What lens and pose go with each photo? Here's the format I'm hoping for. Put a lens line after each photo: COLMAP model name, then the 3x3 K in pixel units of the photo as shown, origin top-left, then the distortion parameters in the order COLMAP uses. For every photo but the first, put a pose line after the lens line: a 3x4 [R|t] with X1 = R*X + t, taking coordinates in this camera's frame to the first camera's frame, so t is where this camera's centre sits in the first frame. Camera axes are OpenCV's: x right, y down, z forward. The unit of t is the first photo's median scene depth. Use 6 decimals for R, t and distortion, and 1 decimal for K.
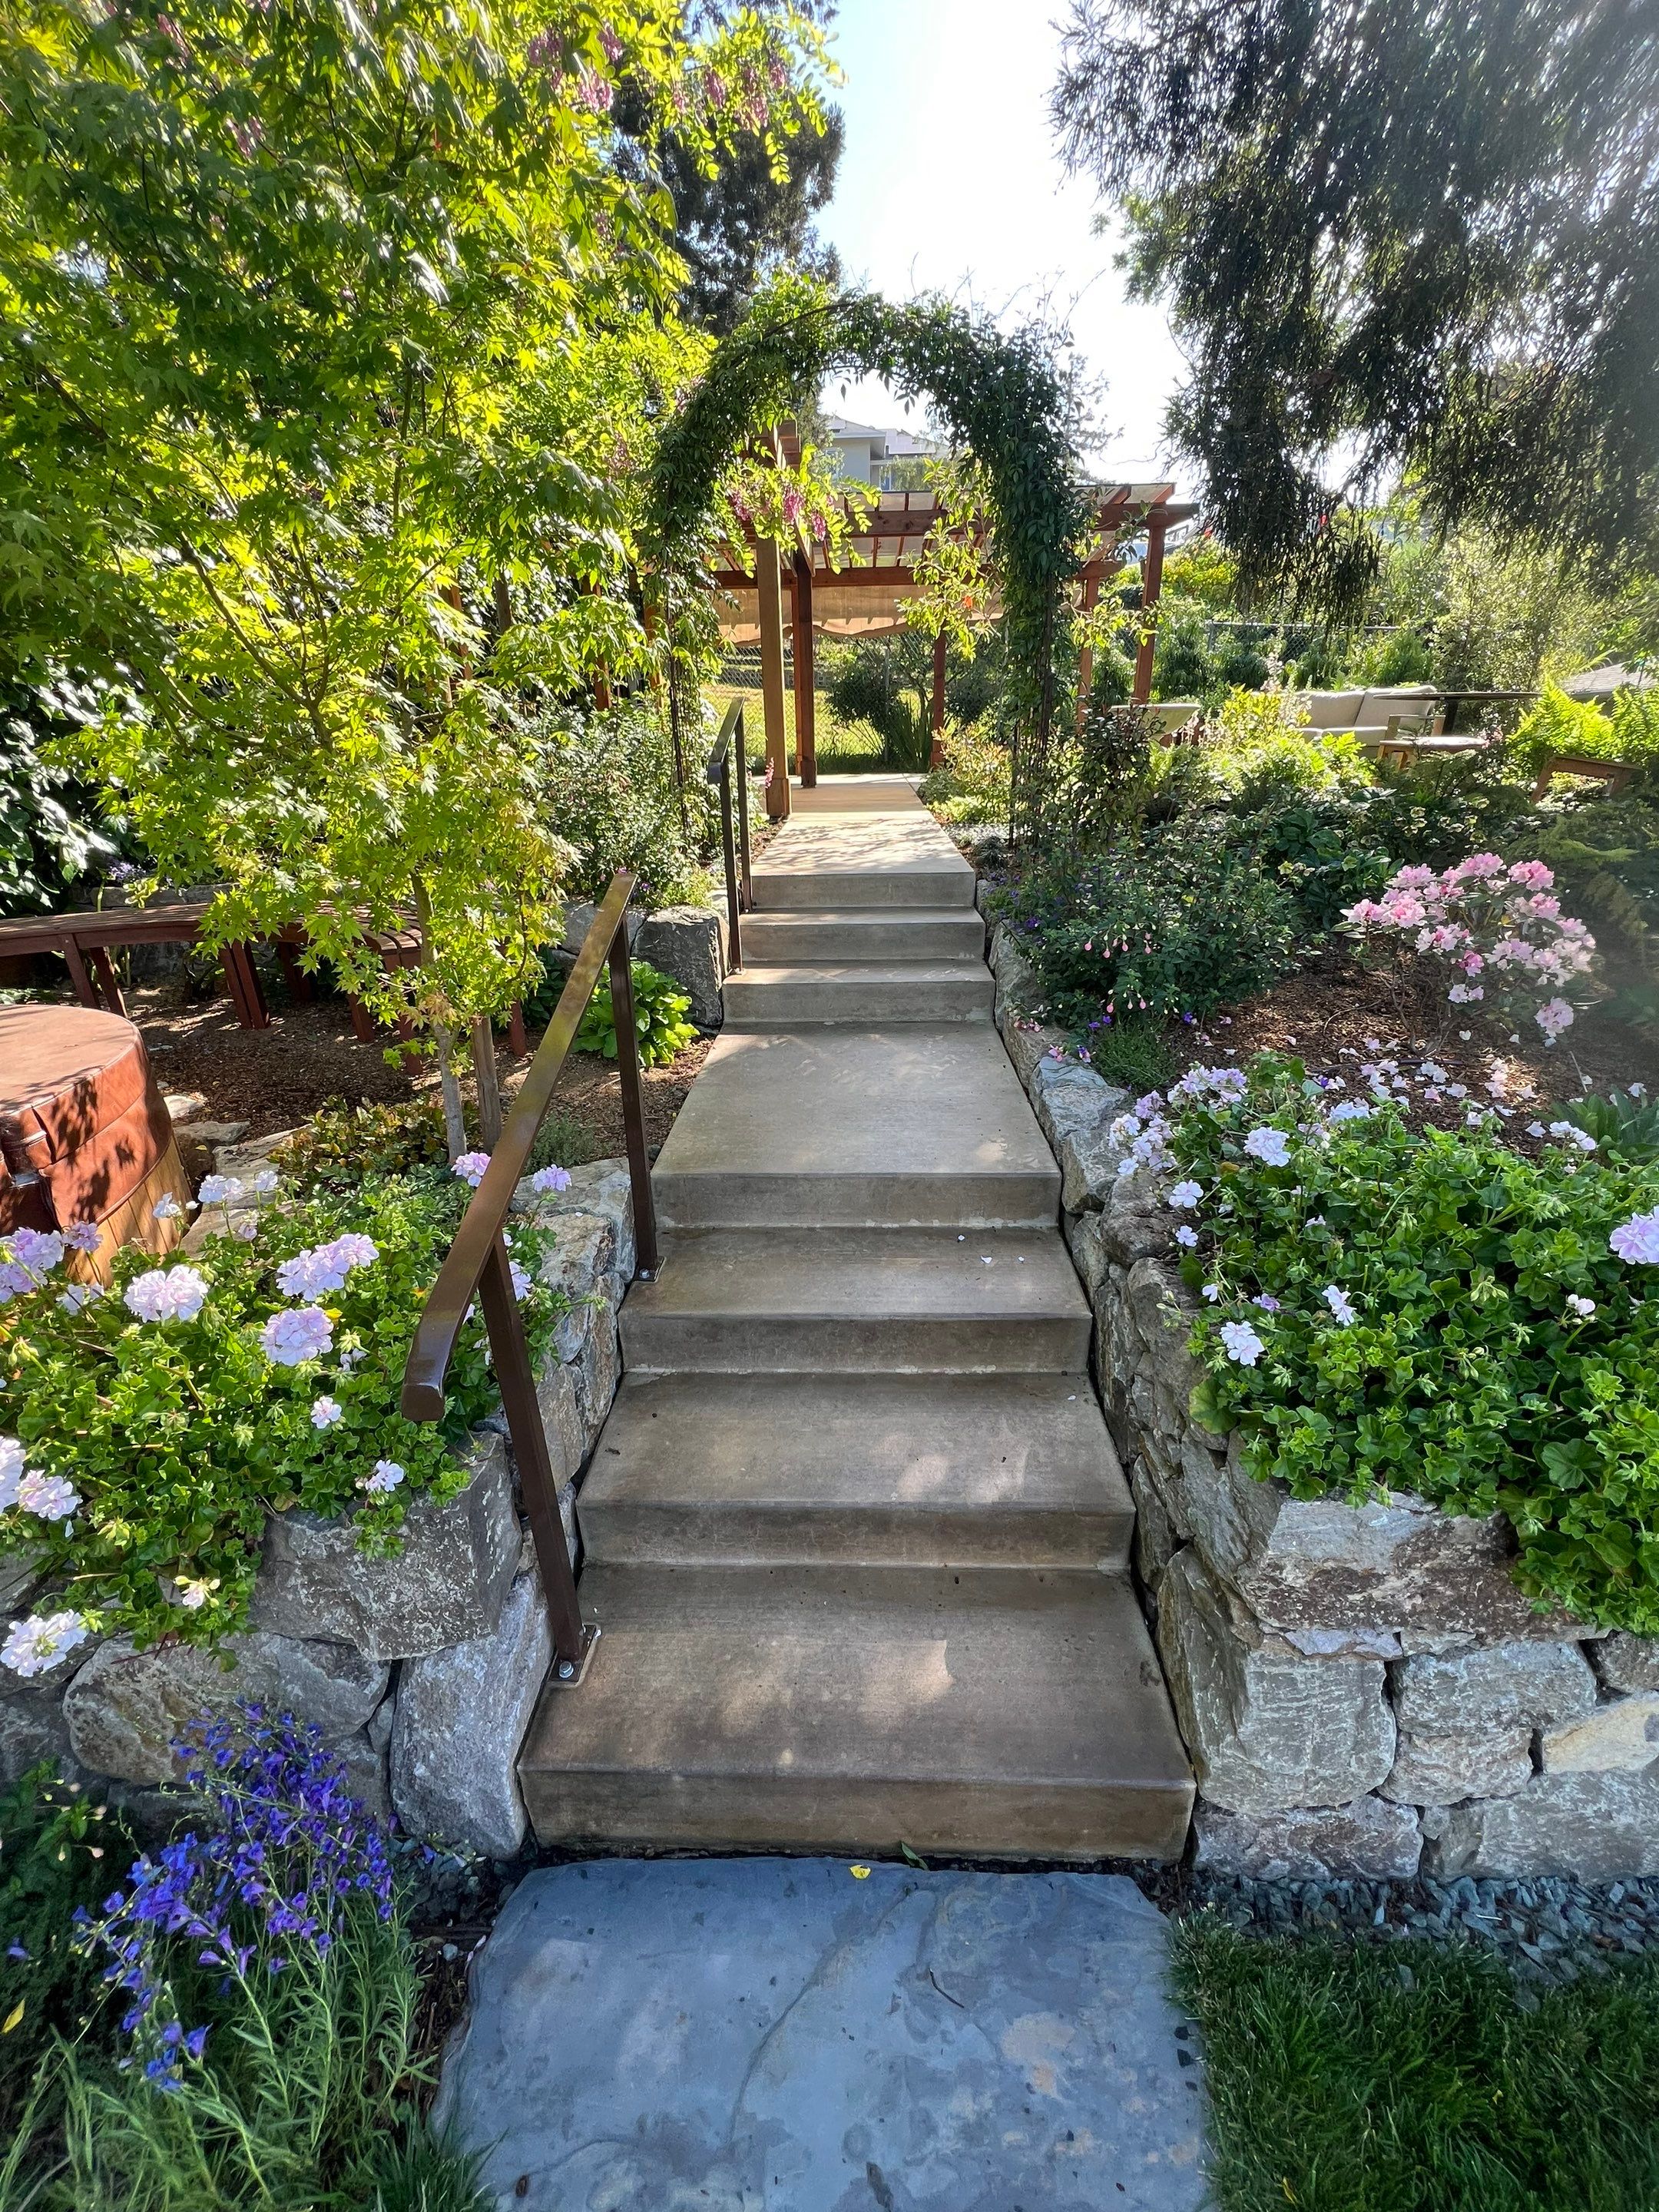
lens RADIAL K [[877.4, 0, 849.4], [0, 877.4, 1100.4], [0, 0, 1]] dist [-0.024279, -0.000053]
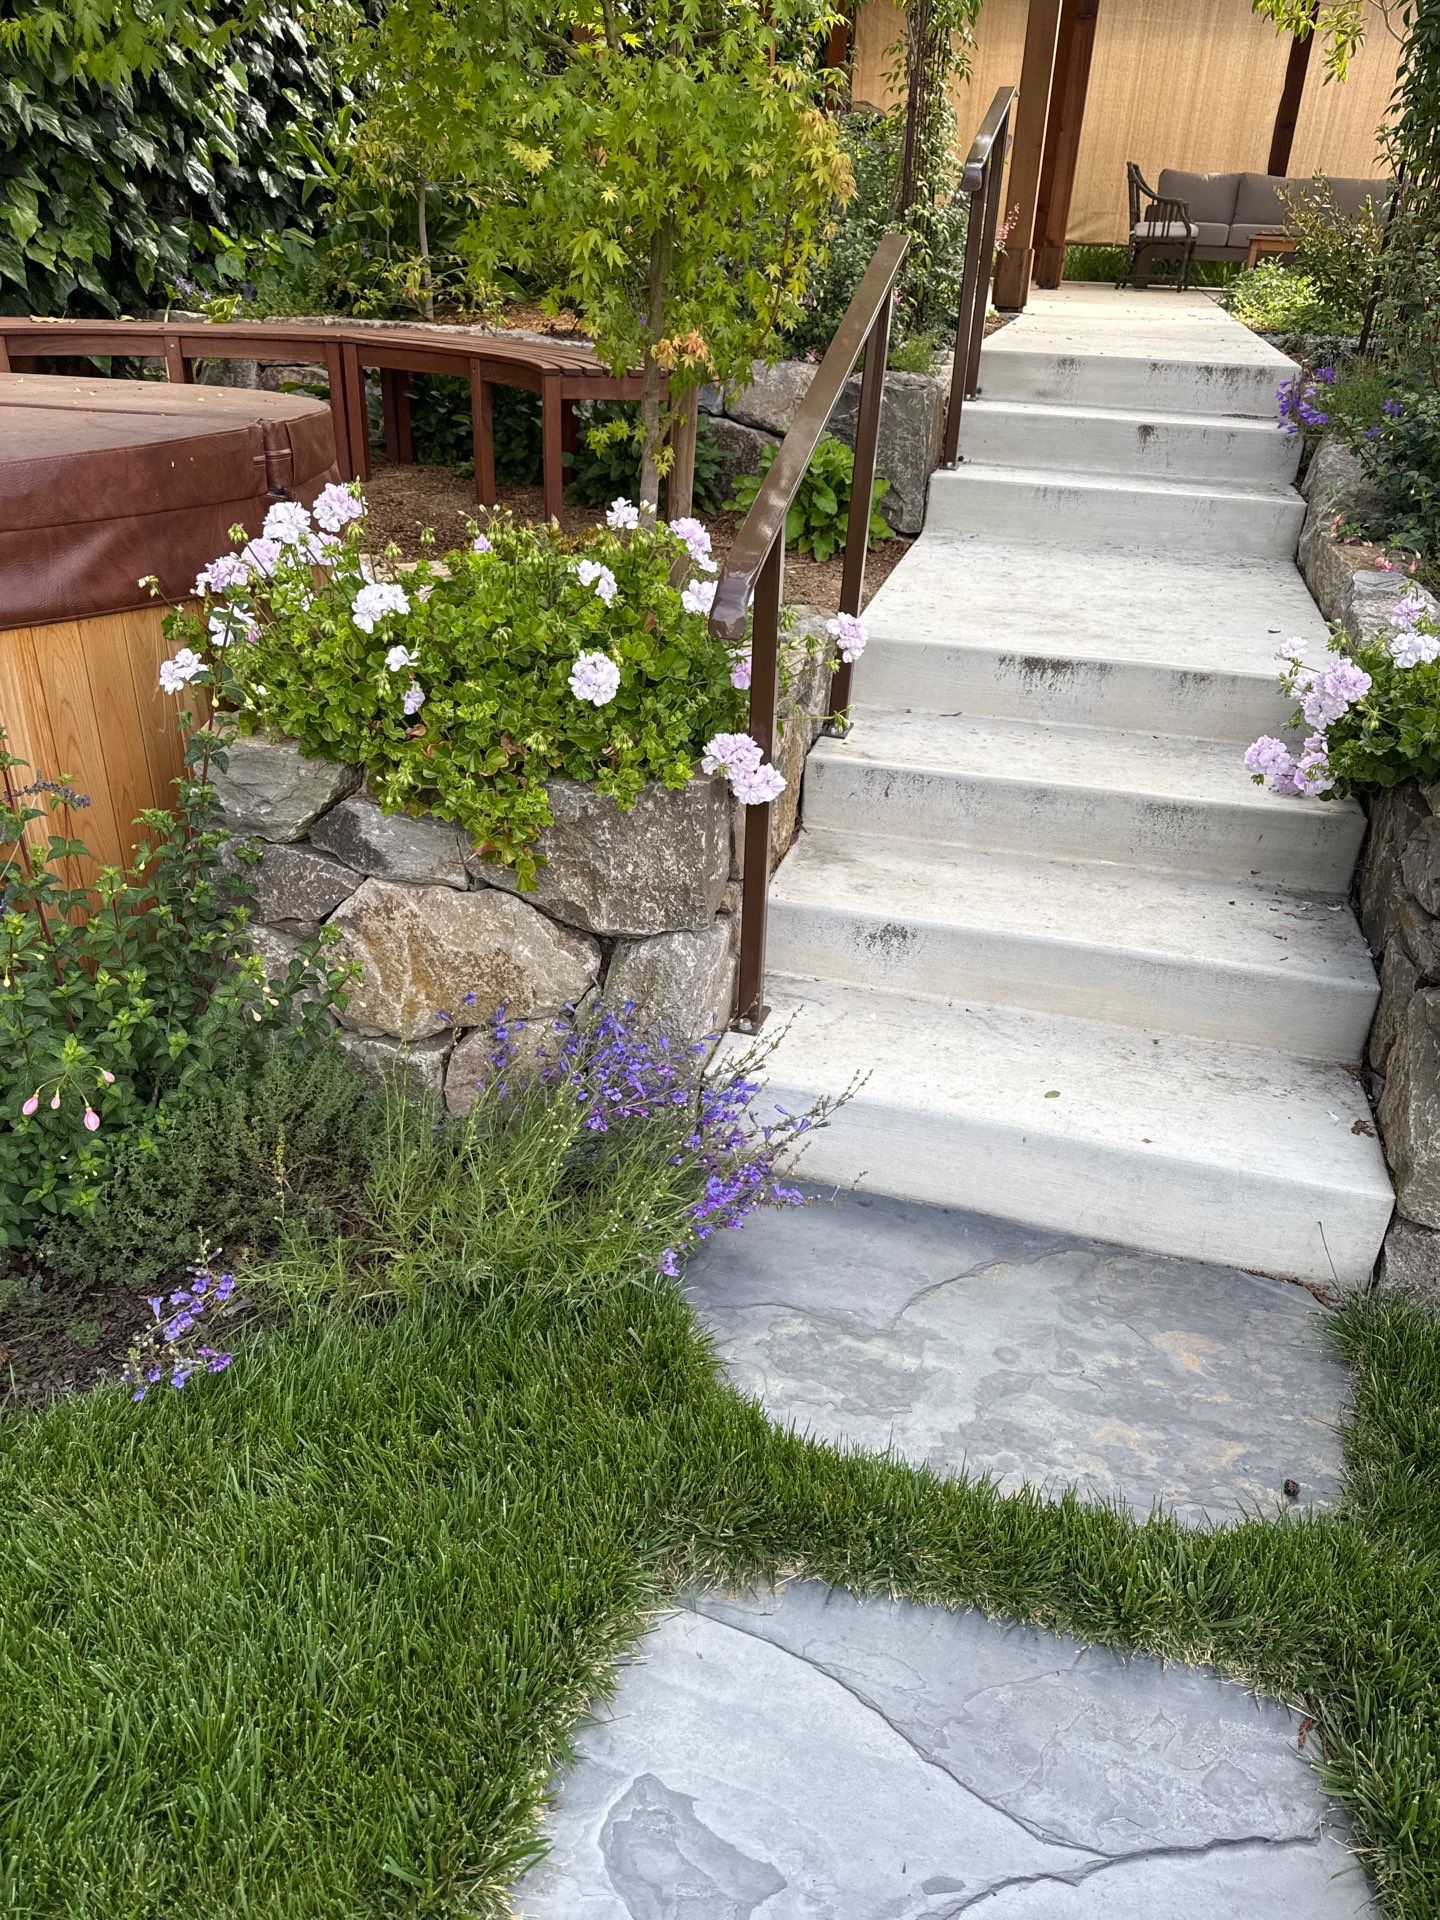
lens RADIAL K [[1308.1, 0, 694.4], [0, 1308.1, 966.9], [0, 0, 1]] dist [0.004079, -0.053771]
pose [[0.963111, 0.165411, -0.212263, -0.051653], [-0.136175, 0.979906, 0.145743, 0.271445], [0.232105, -0.111462, 0.966283, -0.344807]]
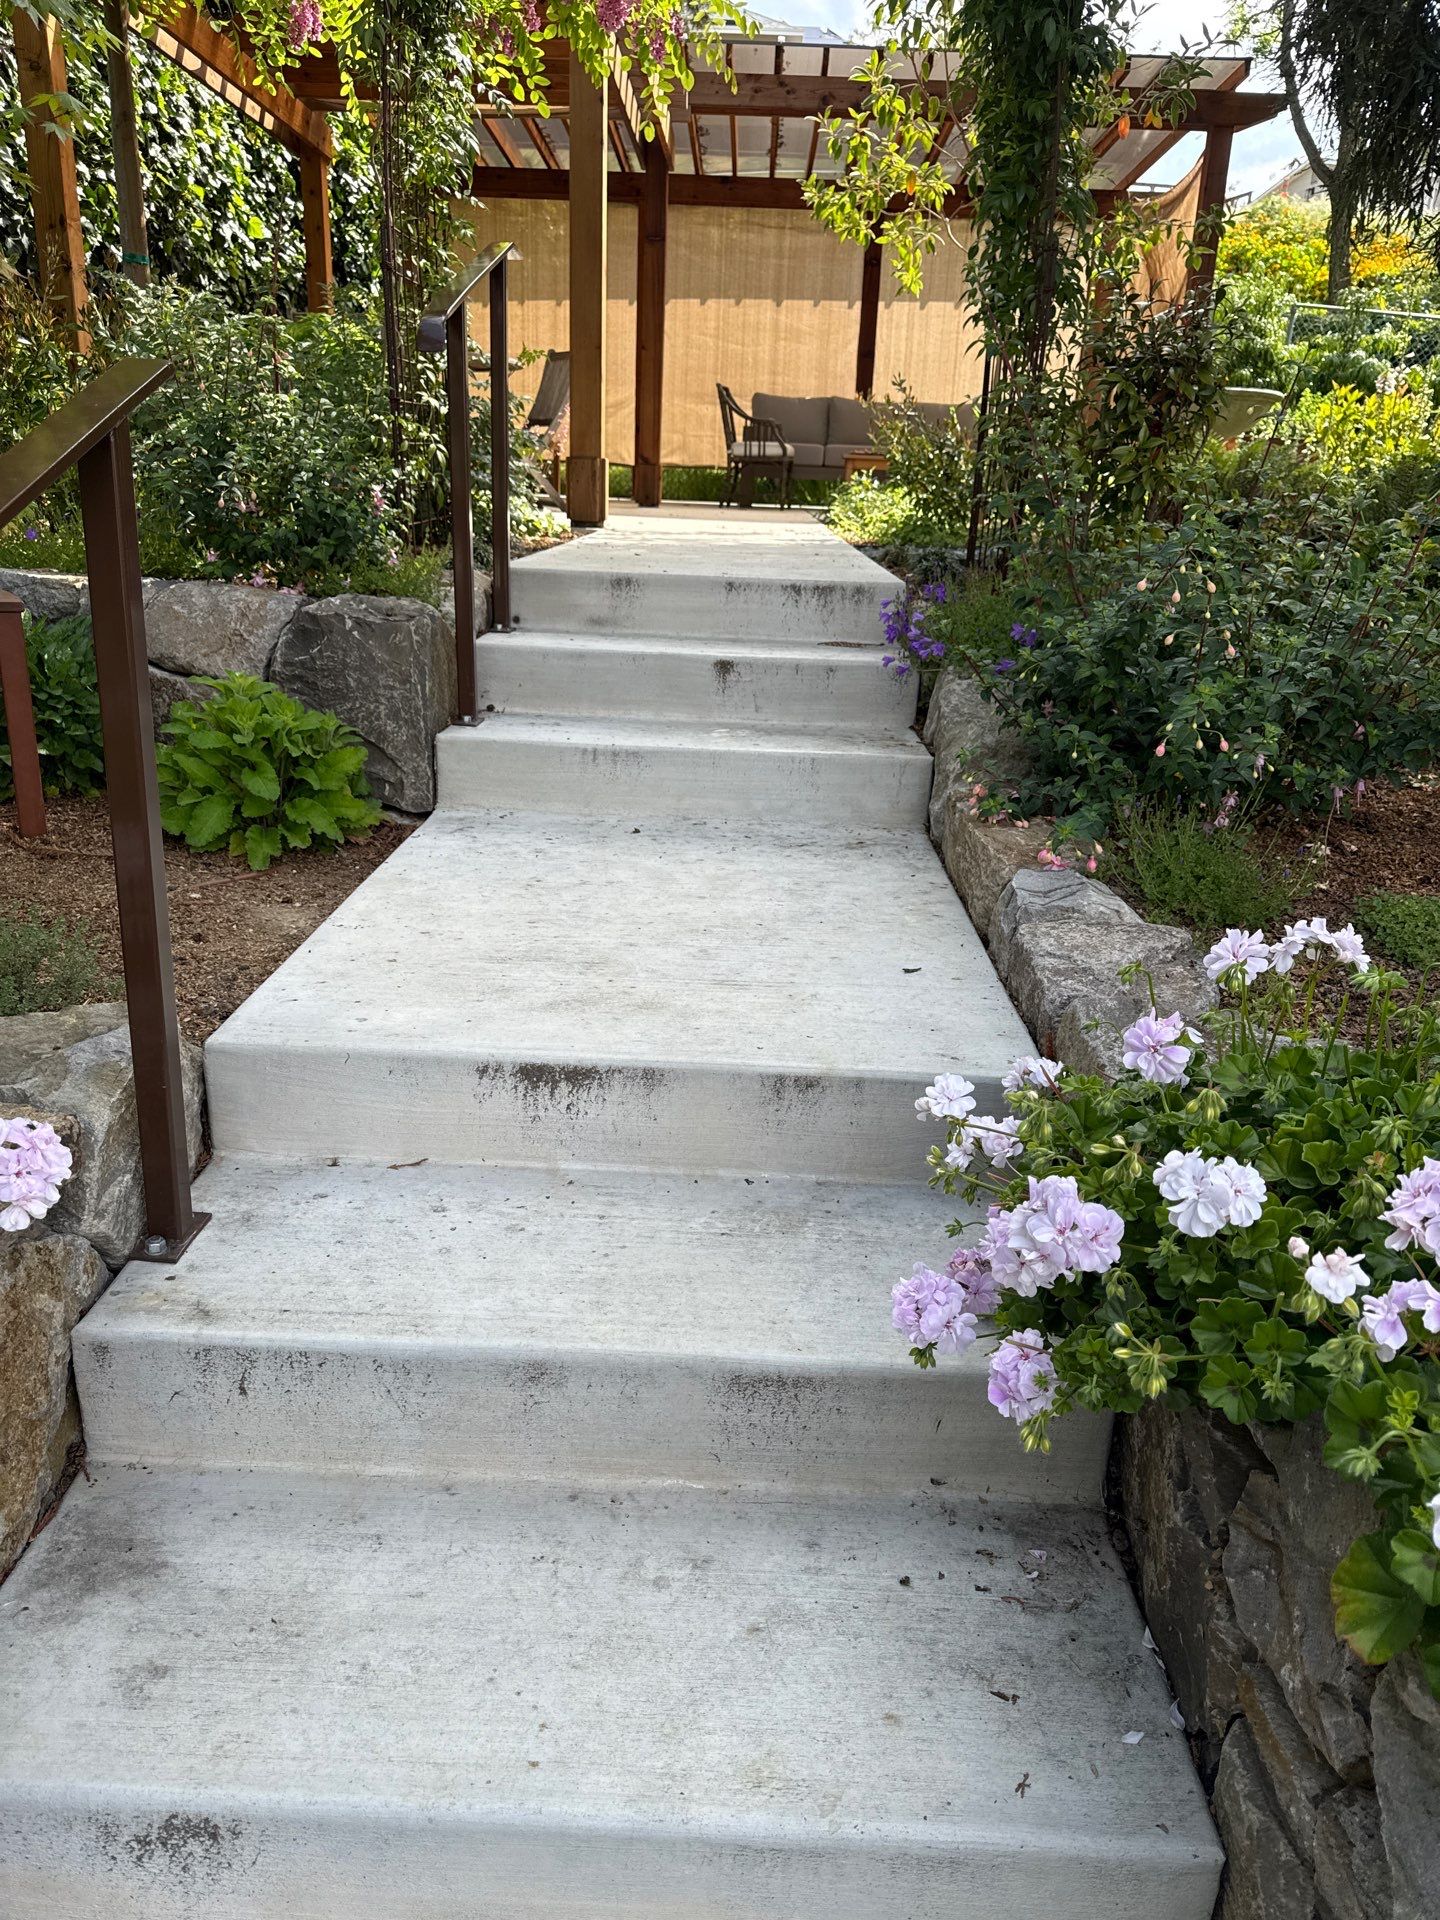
lens RADIAL K [[1375.2, 0, 720.0], [0, 1375.2, 960.0], [0, 0, 1]] dist [0.069989, -0.139209]
pose [[0.998403, 0.053359, 0.018554, 0.043358], [-0.052507, 0.997664, -0.043697, 0.066658], [-0.020842, 0.042653, 0.998873, 0.266074]]
